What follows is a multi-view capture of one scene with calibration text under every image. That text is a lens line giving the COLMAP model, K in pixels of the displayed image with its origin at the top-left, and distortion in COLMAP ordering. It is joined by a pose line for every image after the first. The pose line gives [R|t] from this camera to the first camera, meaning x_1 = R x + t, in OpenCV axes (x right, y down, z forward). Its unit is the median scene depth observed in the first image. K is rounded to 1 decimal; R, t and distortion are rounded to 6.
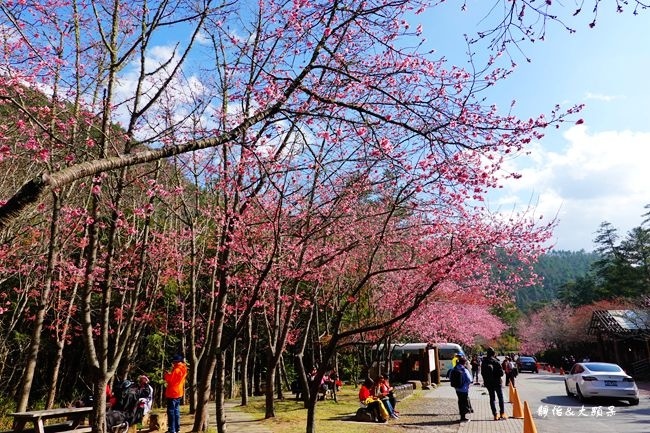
lens RADIAL K [[448.5, 0, 325.0], [0, 448.5, 216.5], [0, 0, 1]] dist [0.026051, -0.001803]
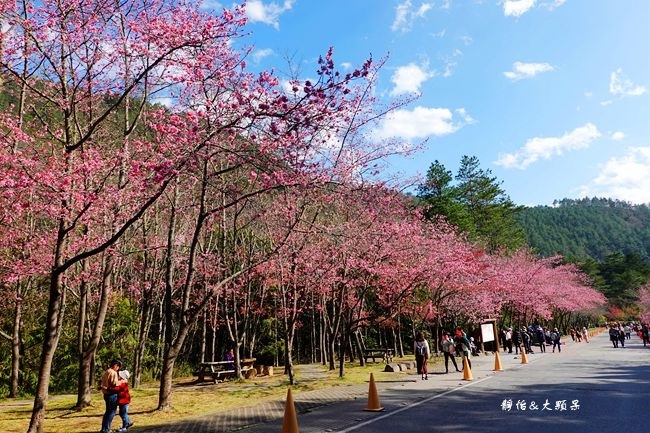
lens RADIAL K [[448.5, 0, 325.0], [0, 448.5, 216.5], [0, 0, 1]] dist [0.026051, -0.001803]
pose [[0.969289, -0.078875, -0.232932, 0.326160], [0.091676, 0.994788, 0.044636, -0.222241], [0.228197, -0.064620, 0.971468, -0.664913]]
